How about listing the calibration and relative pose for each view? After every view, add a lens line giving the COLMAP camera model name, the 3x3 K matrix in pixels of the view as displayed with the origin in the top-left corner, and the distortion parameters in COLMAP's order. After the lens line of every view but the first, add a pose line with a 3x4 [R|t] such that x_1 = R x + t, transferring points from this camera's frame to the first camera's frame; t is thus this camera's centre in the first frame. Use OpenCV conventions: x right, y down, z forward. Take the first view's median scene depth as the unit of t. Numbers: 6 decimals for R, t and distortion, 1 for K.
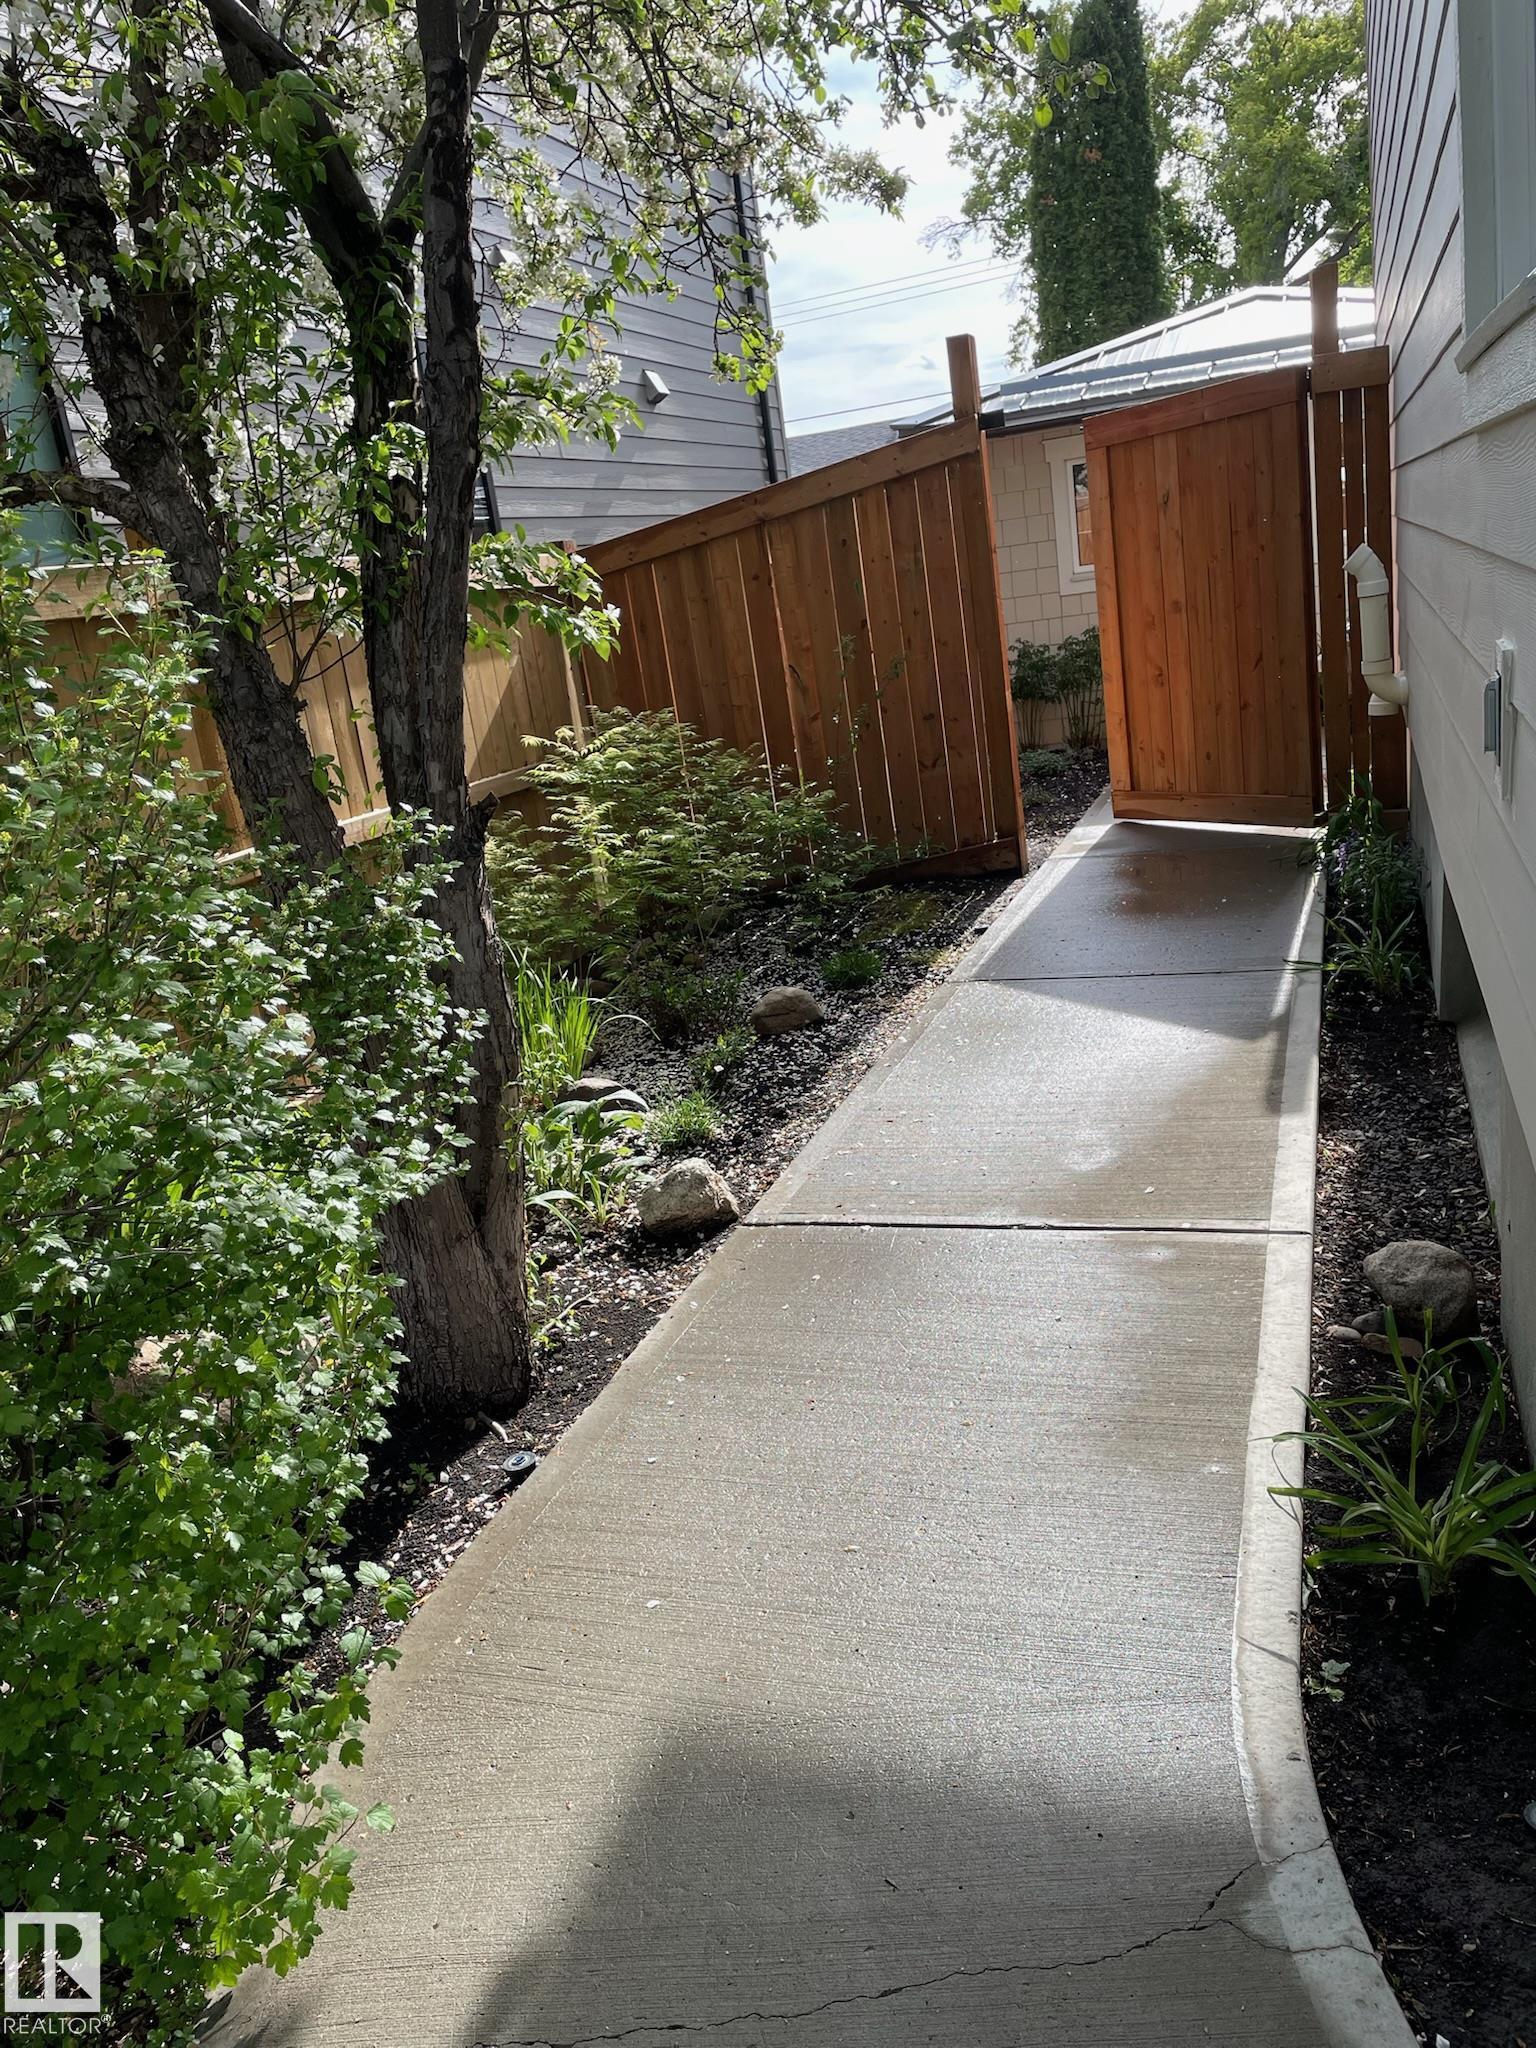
lens RADIAL K [[1546.4, 0, 768.0], [0, 1546.4, 1024.0], [0, 0, 1]] dist [0.109236, -0.146332]
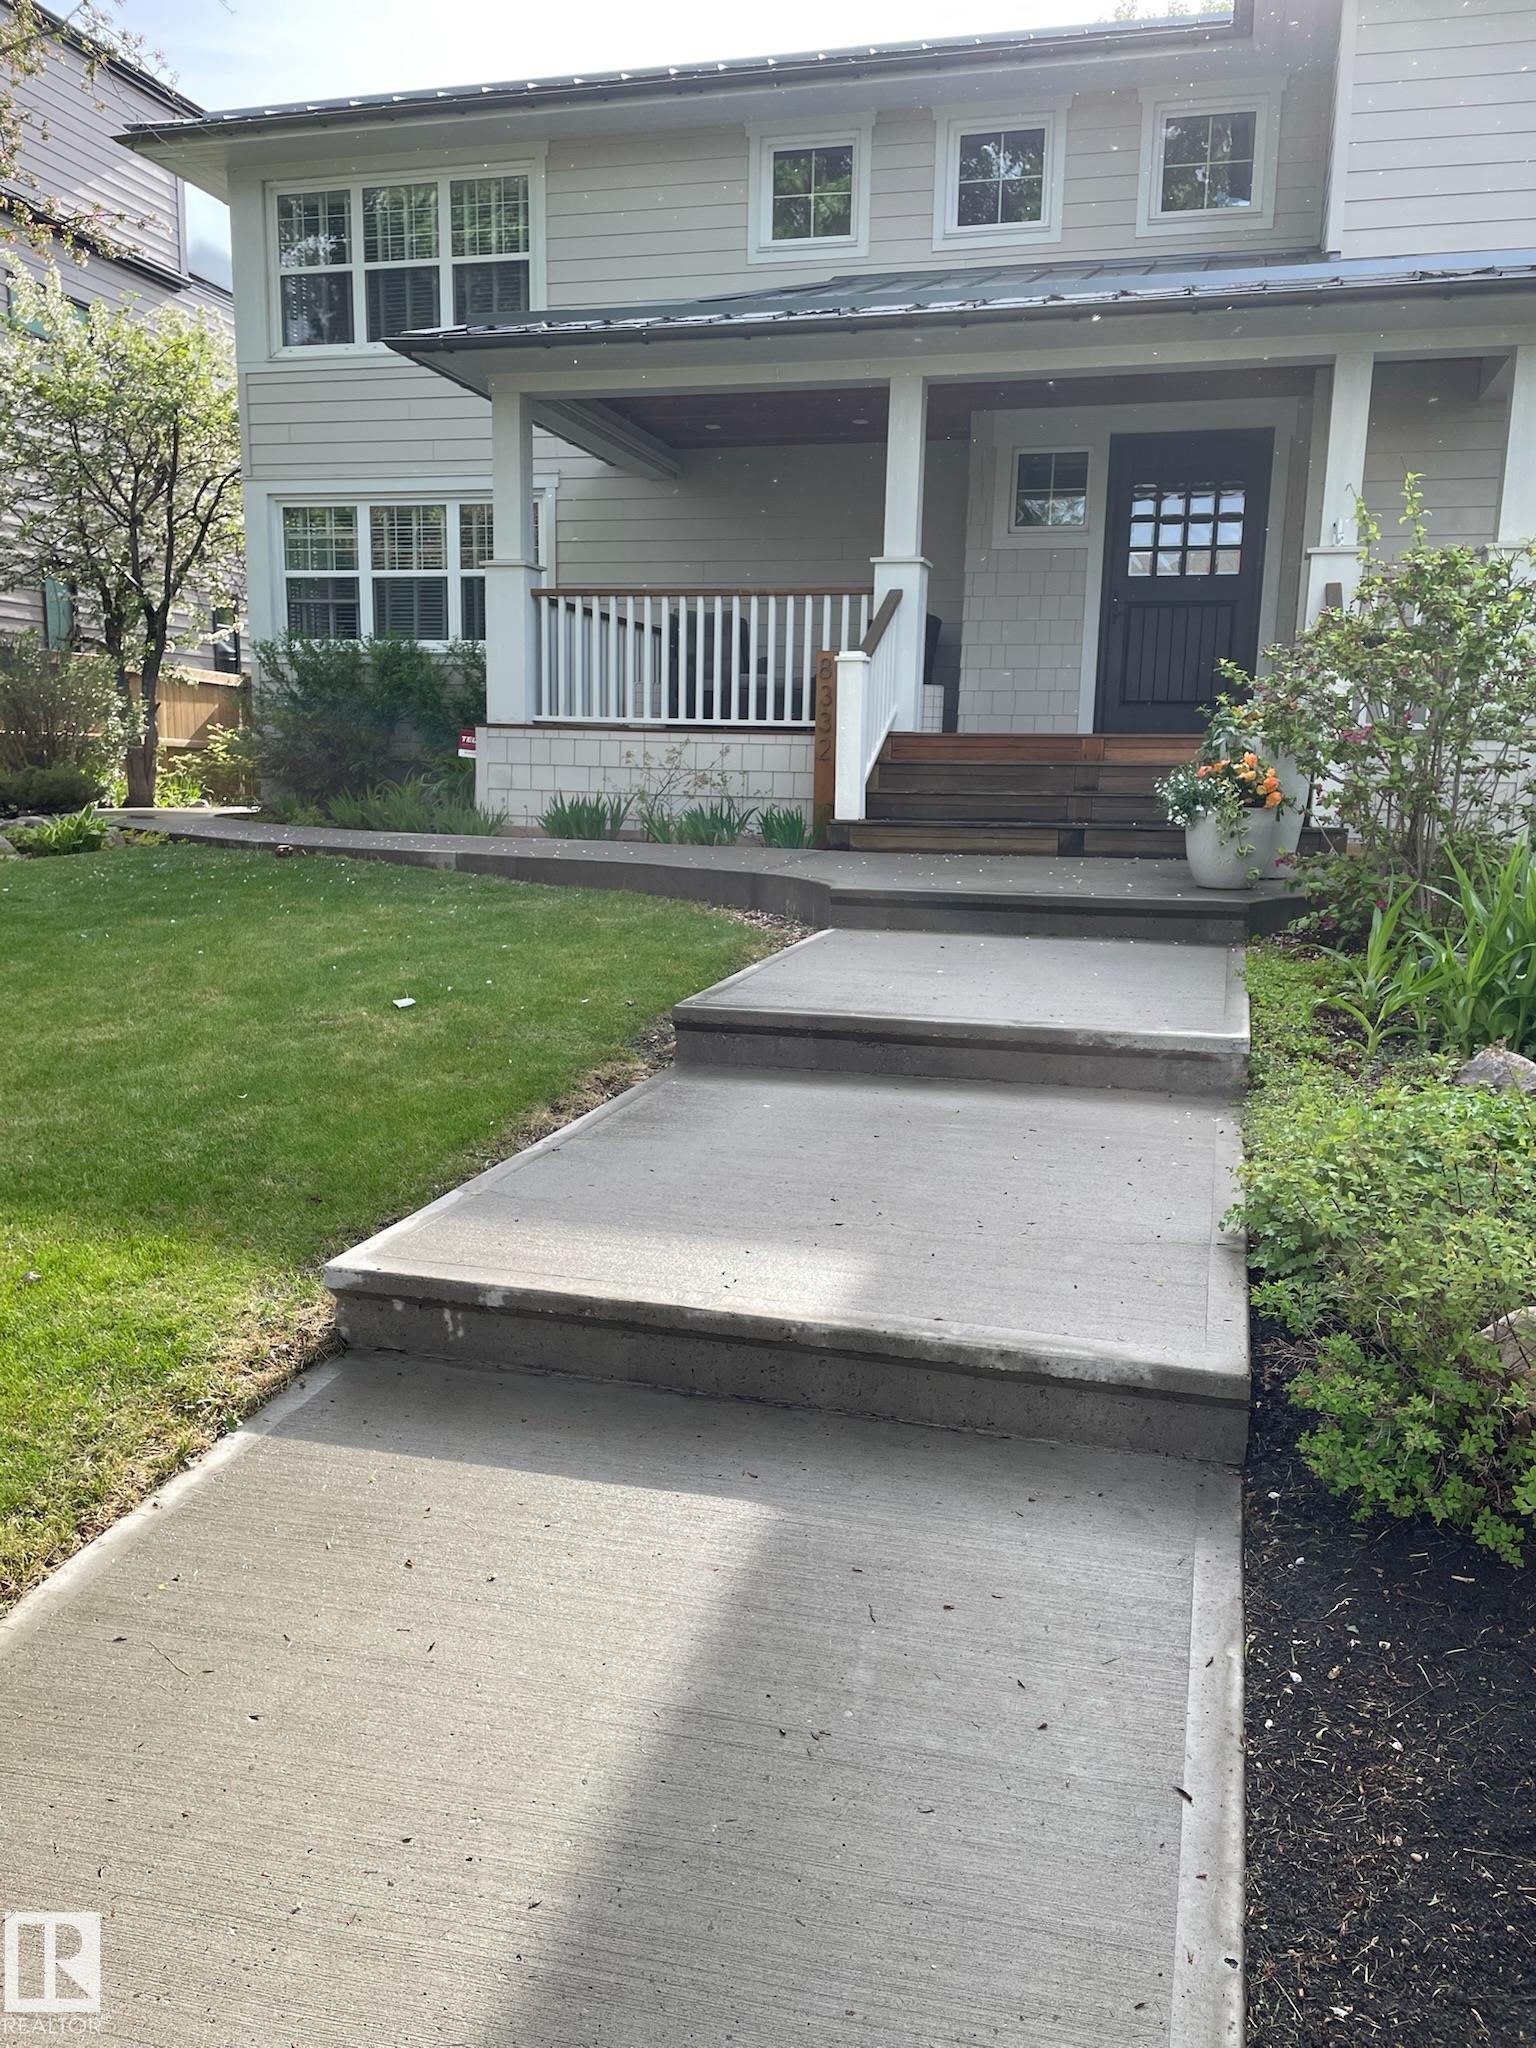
lens RADIAL K [[1546.4, 0, 768.0], [0, 1546.4, 1024.0], [0, 0, 1]] dist [0.109236, -0.146332]
pose [[0.984772, 0.138818, 0.104659, 1.789581], [-0.127399, 0.985856, -0.108890, 1.541572], [-0.118294, 0.093899, 0.988529, -5.521683]]
